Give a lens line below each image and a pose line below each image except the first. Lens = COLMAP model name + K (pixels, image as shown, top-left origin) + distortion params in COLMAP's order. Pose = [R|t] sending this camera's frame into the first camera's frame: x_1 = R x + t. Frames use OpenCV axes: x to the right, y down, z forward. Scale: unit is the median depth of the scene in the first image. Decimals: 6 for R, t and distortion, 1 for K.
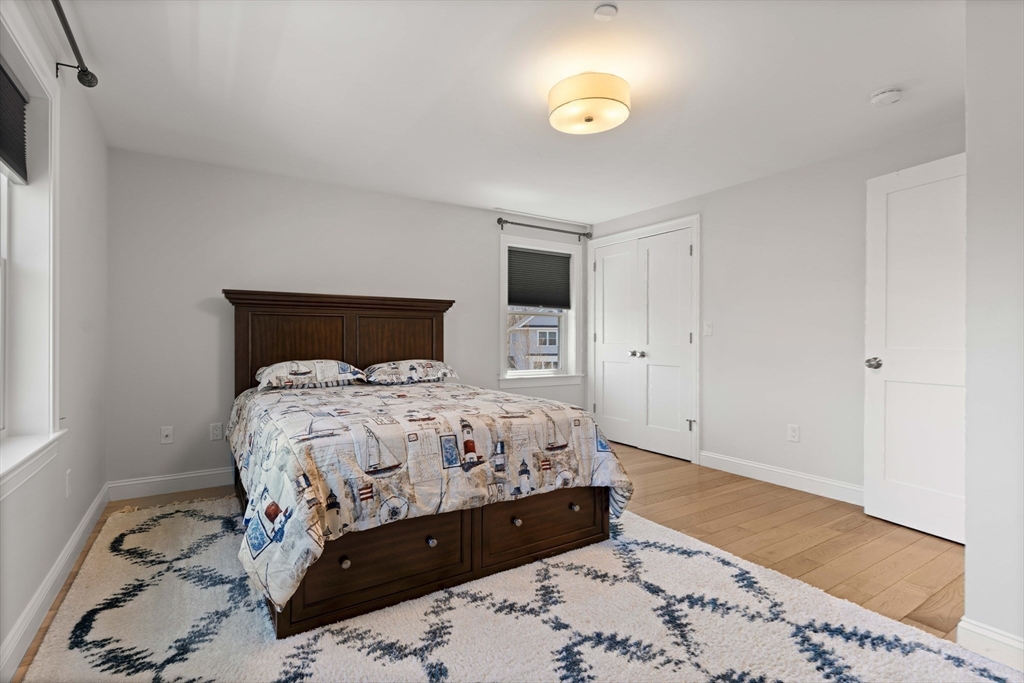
lens RADIAL K [[490.5, 0, 513.0], [0, 490.5, 340.6], [0, 0, 1]] dist [0.000895, 0.001465]
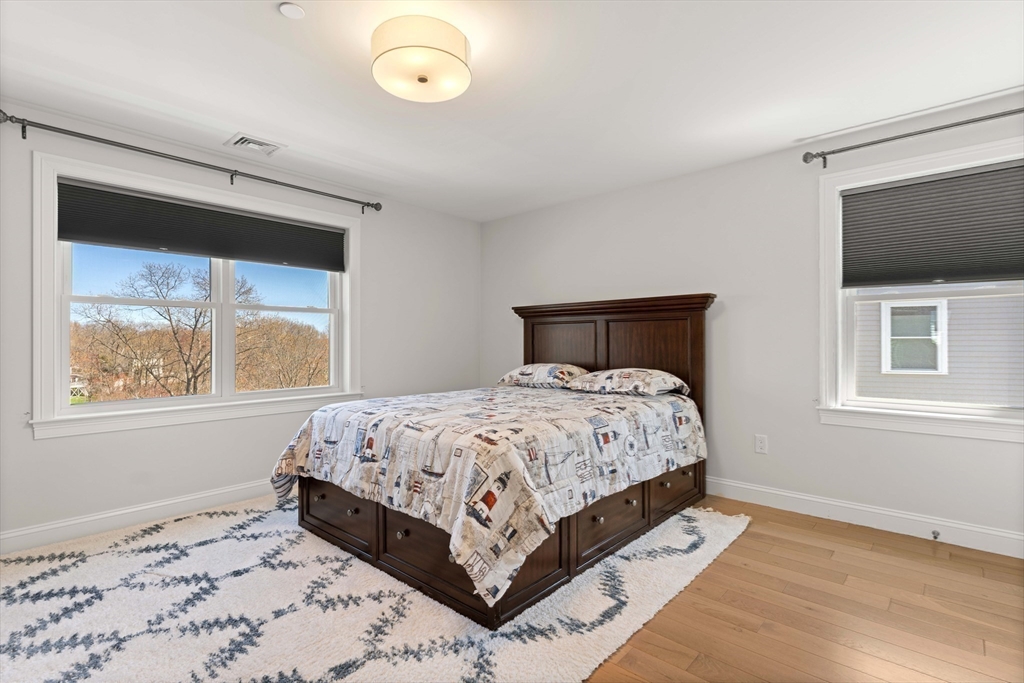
lens RADIAL K [[490.5, 0, 511.3], [0, 490.5, 342.4], [0, 0, 1]] dist [0.000895, 0.001465]
pose [[0.249098, -0.001896, -0.968476, 0.981463], [0.002194, 0.999997, -0.001394, -0.010746], [0.968476, -0.001777, 0.249101, 0.942722]]
